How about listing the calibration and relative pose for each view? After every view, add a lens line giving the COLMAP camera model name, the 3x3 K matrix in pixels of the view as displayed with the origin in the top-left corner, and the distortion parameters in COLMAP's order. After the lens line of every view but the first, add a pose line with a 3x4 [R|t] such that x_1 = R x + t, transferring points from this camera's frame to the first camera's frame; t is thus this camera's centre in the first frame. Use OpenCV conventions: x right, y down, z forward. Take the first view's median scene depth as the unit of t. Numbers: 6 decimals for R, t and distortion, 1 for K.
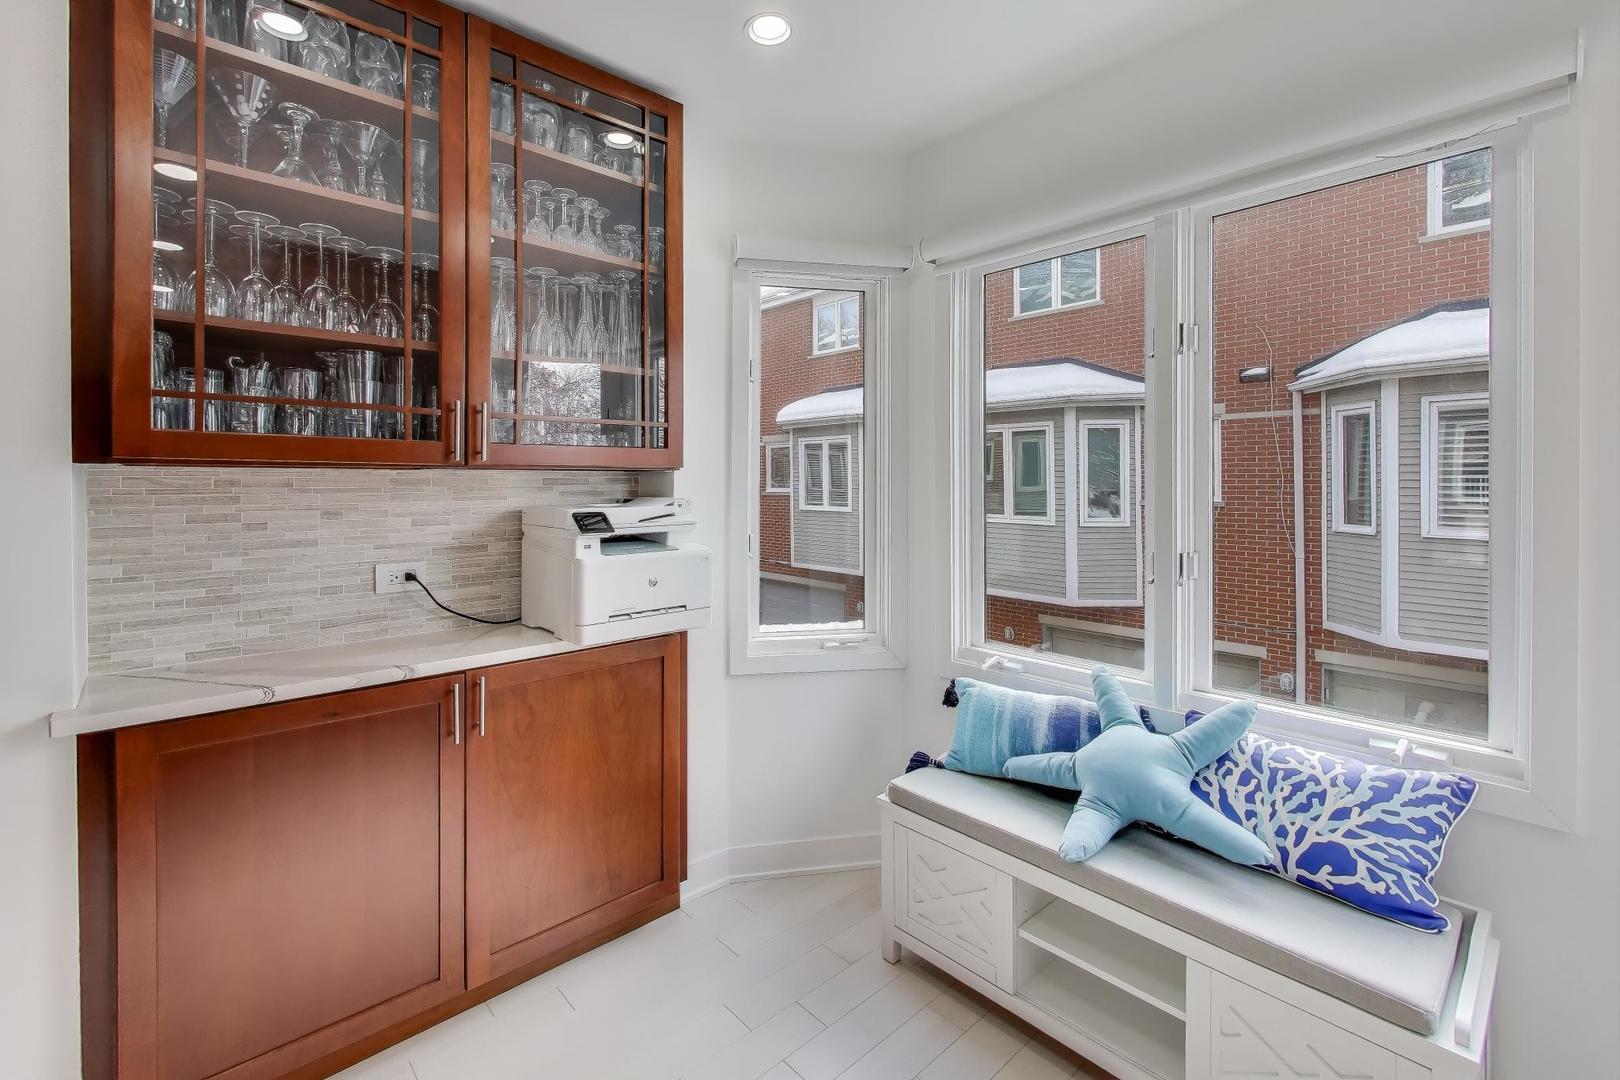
lens RADIAL K [[719.2, 0, 748.4], [0, 719.2, 477.1], [0, 0, 1]] dist [0.002802, -0.000422]
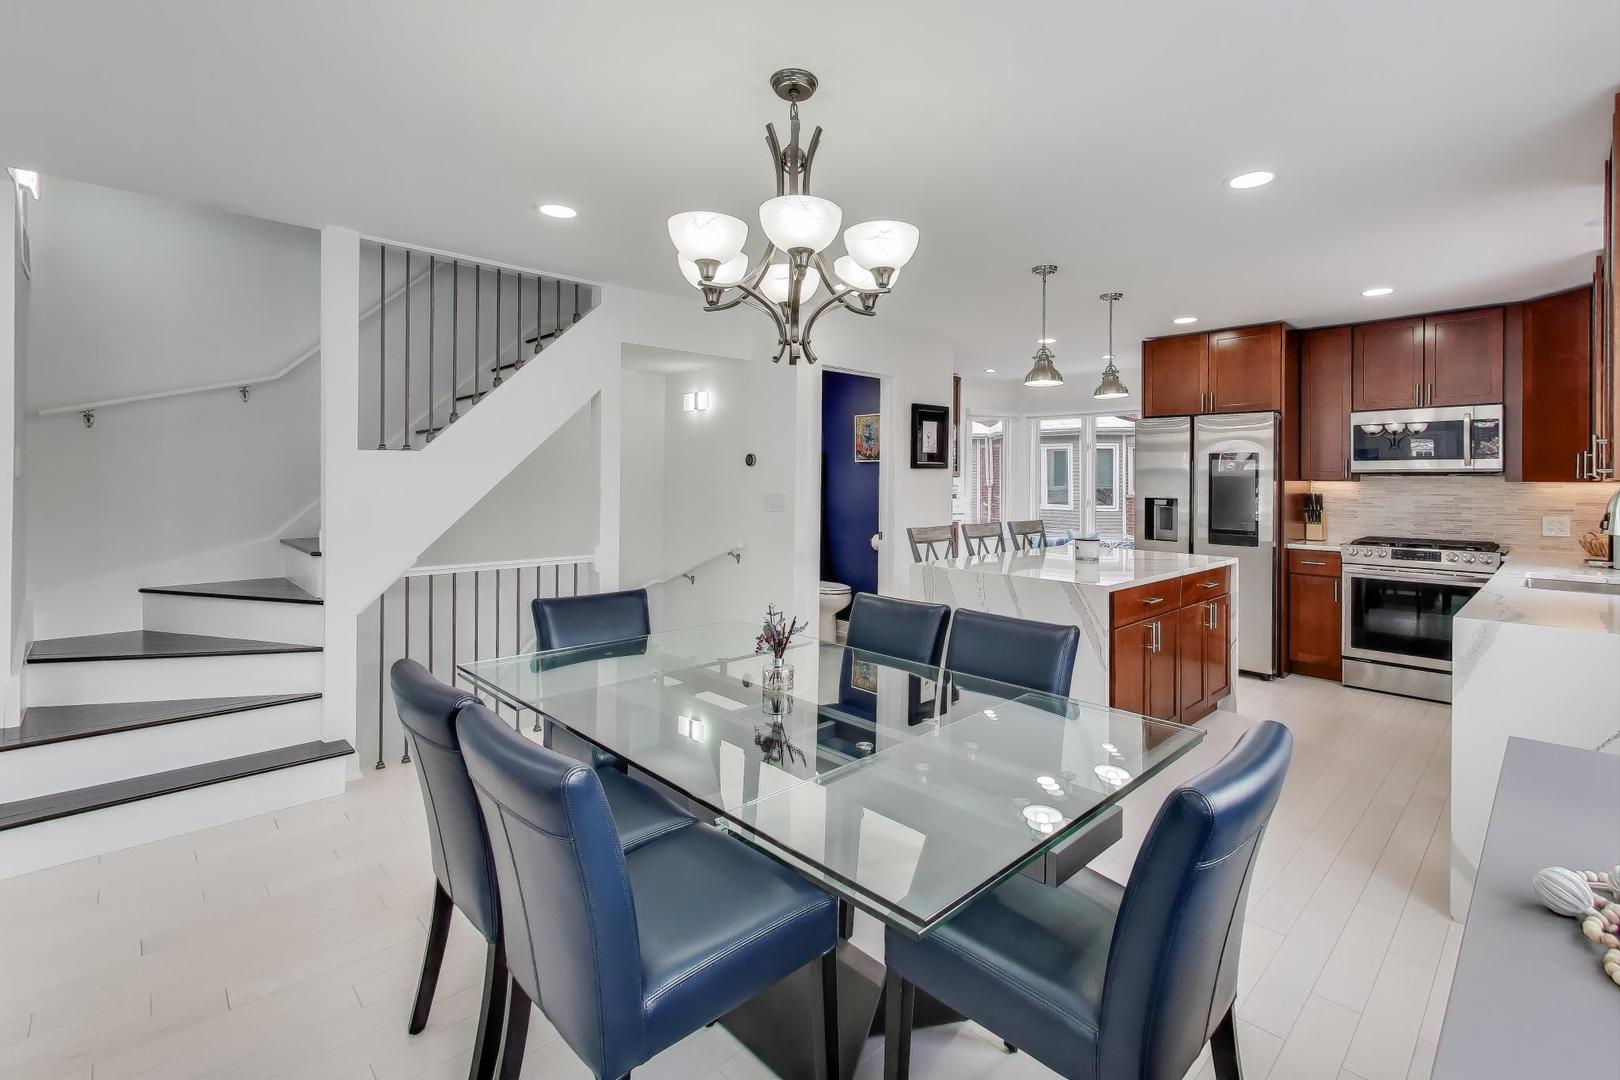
lens RADIAL K [[719.2, 0, 837.7], [0, 719.2, 465.0], [0, 0, 1]] dist [0.002802, -0.000422]
pose [[0.997401, 0.010663, 0.071263, -0.935486], [-0.009555, 0.999828, -0.015868, -0.008780], [-0.071420, 0.015146, 0.997331, -2.516912]]
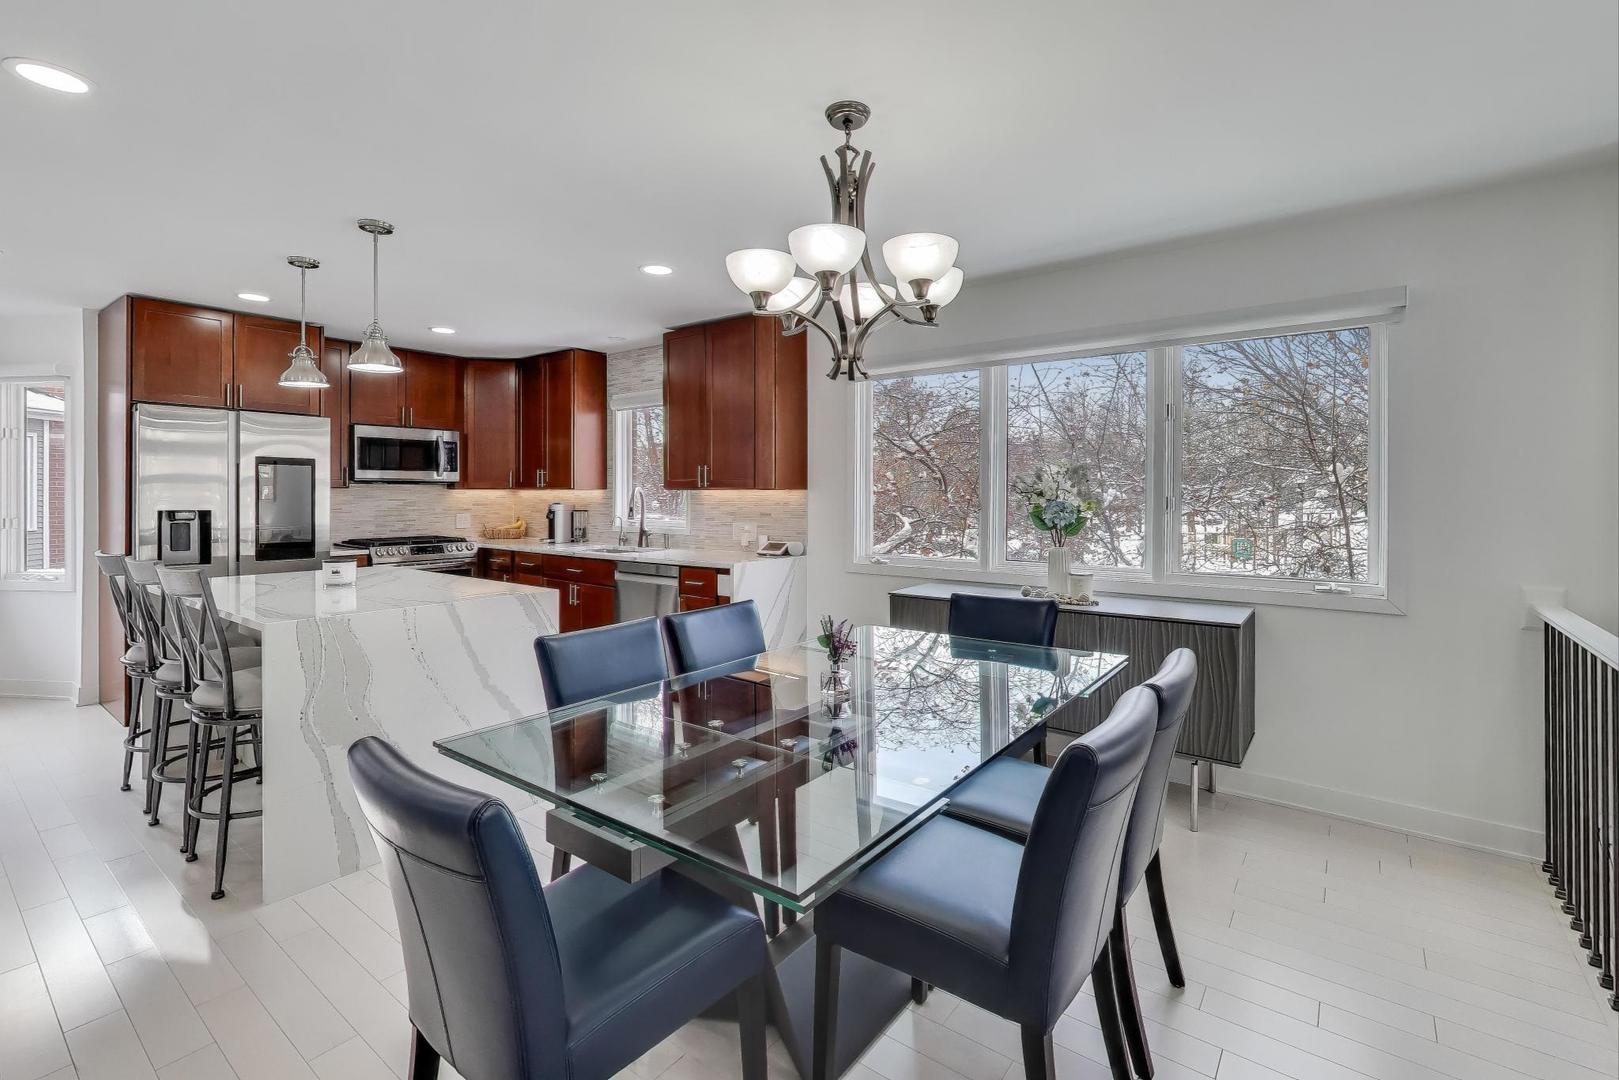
lens RADIAL K [[718.7, 0, 813.3], [0, 718.7, 497.2], [0, 0, 1]] dist [0.002802, -0.000422]
pose [[-0.220579, -0.003419, 0.975363, -1.872156], [-0.002588, 0.999992, 0.002920, 0.007298], [-0.975366, -0.001880, -0.220587, -1.338790]]
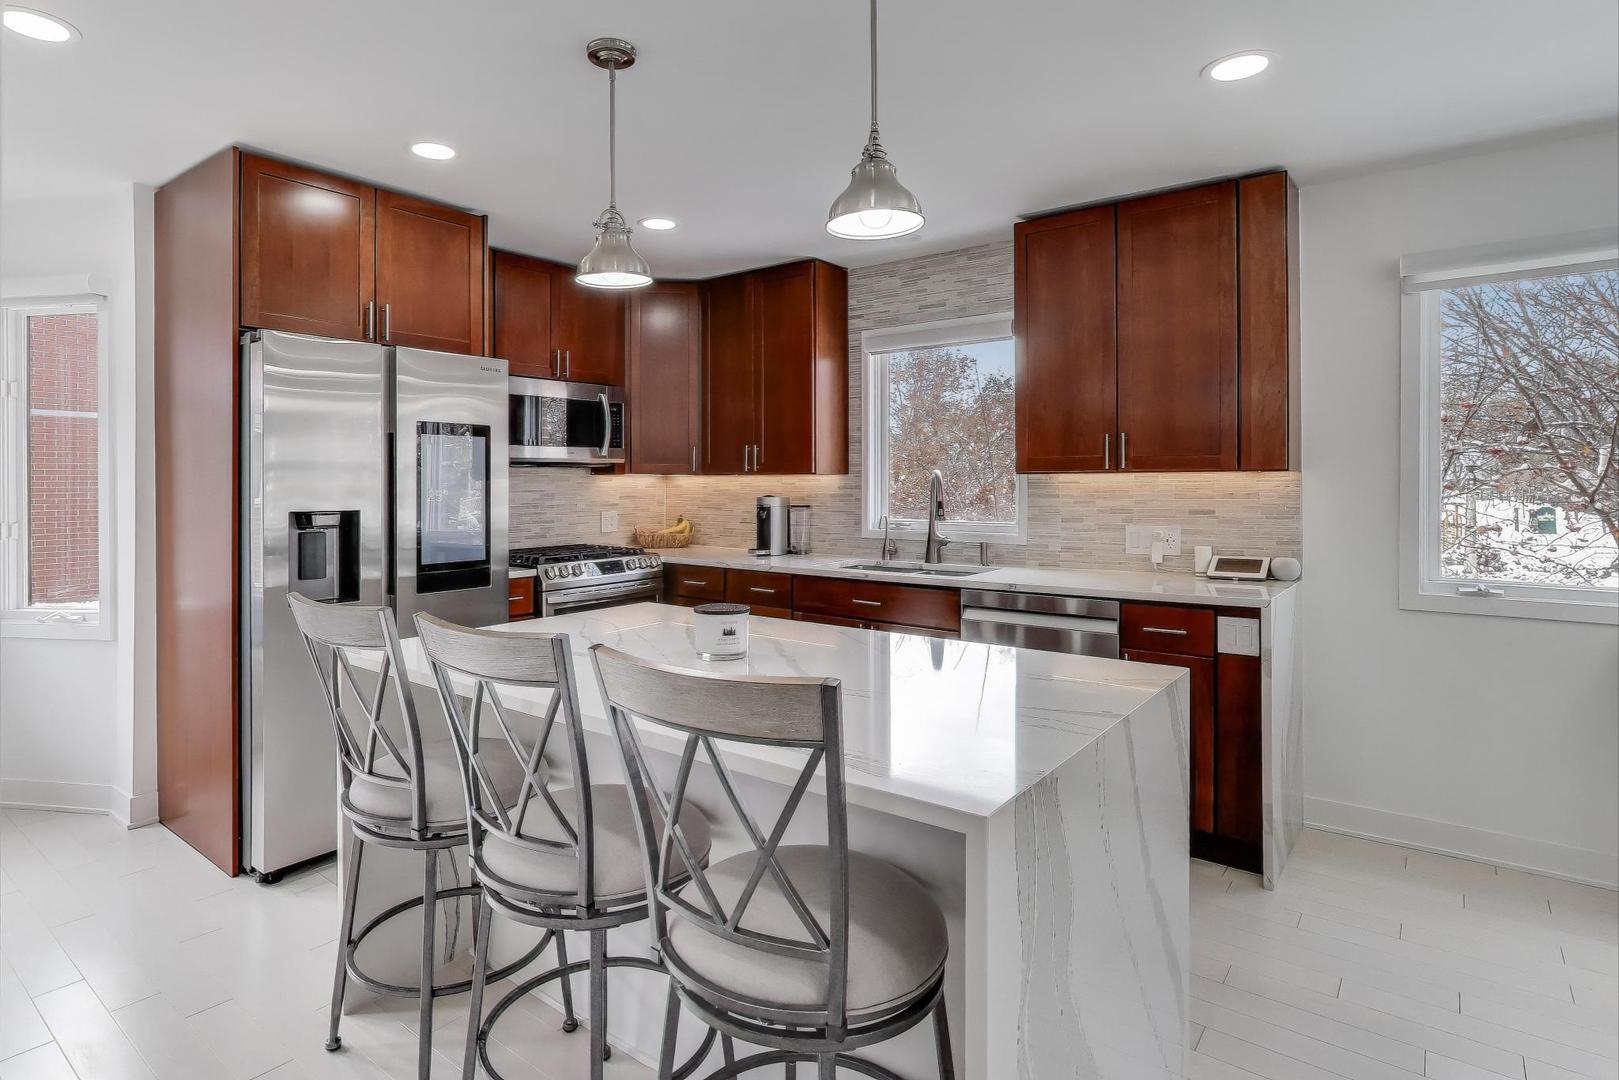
lens RADIAL K [[854.5, 0, 763.3], [0, 854.5, 477.6], [0, 0, 1]] dist [-0.003145, -0.000134]
pose [[-0.198875, 0.007041, 0.979999, -1.104724], [0.001264, 0.999975, -0.006928, 0.011293], [-0.980024, -0.000140, -0.198879, -0.552036]]
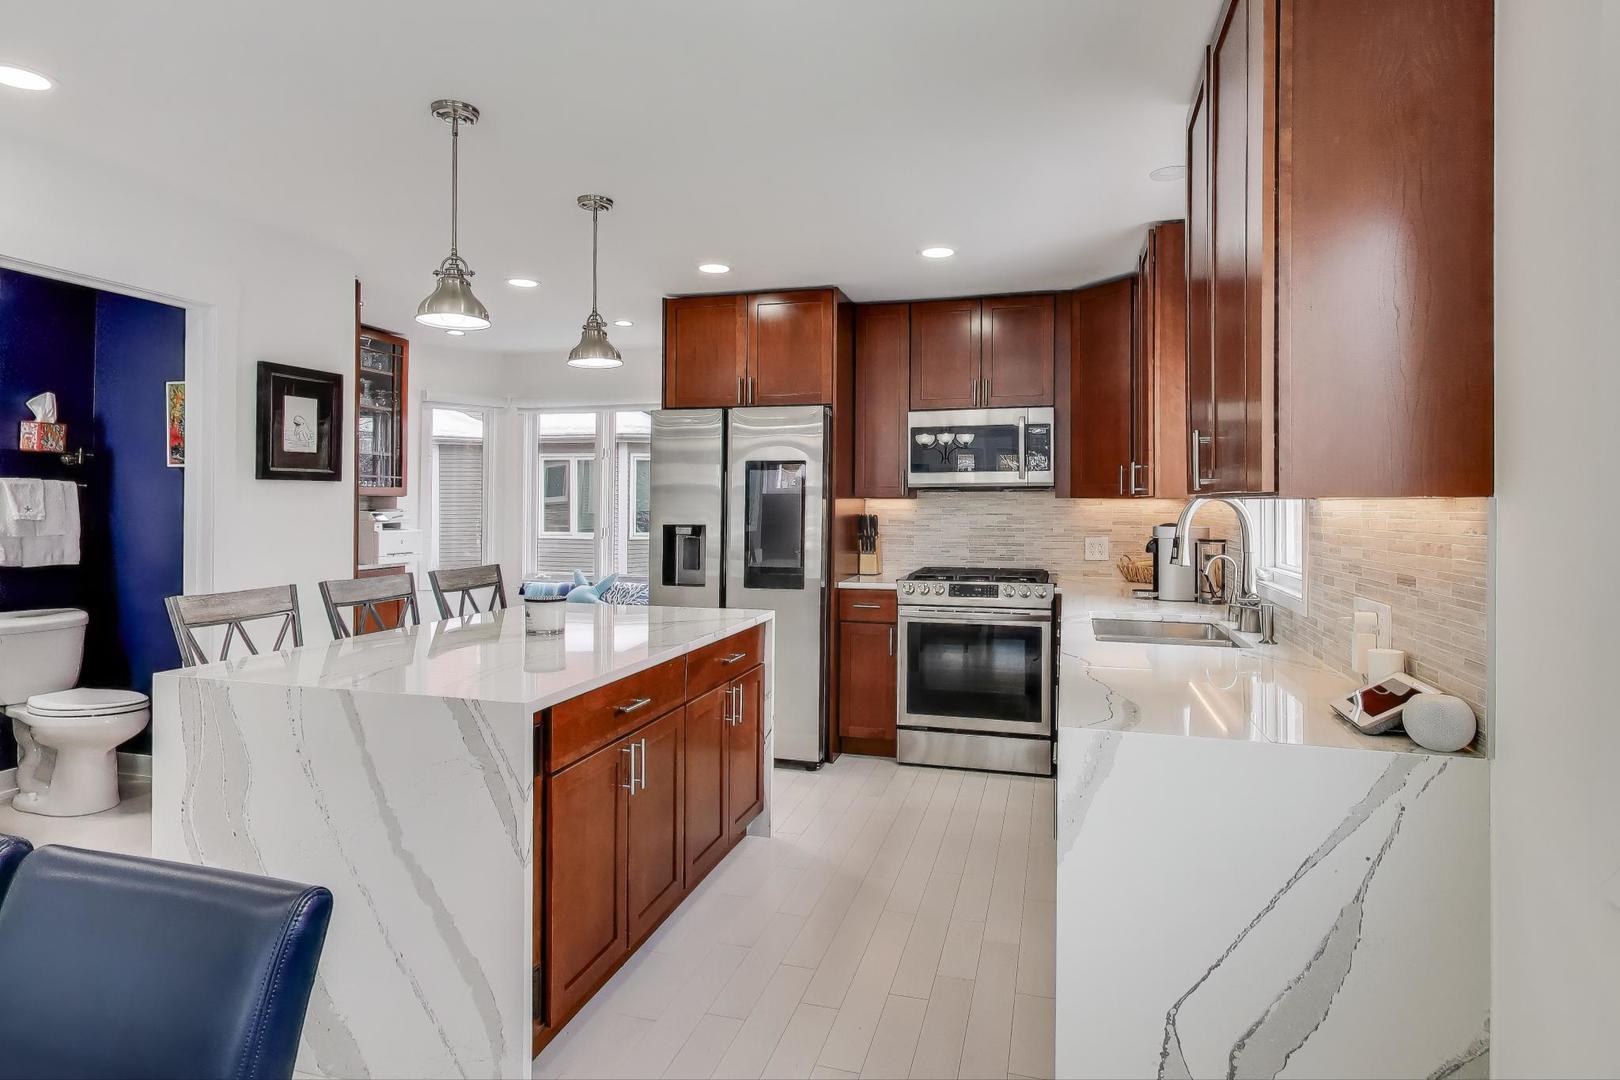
lens RADIAL K [[885.9, 0, 812.7], [0, 885.9, 497.7], [0, 0, 1]] dist [-0.012296, 0.000089]
pose [[0.830848, 0.005777, 0.556470, -0.577771], [-0.004807, 0.999983, -0.003204, -0.004202], [-0.556479, -0.000013, 0.830862, -2.063040]]
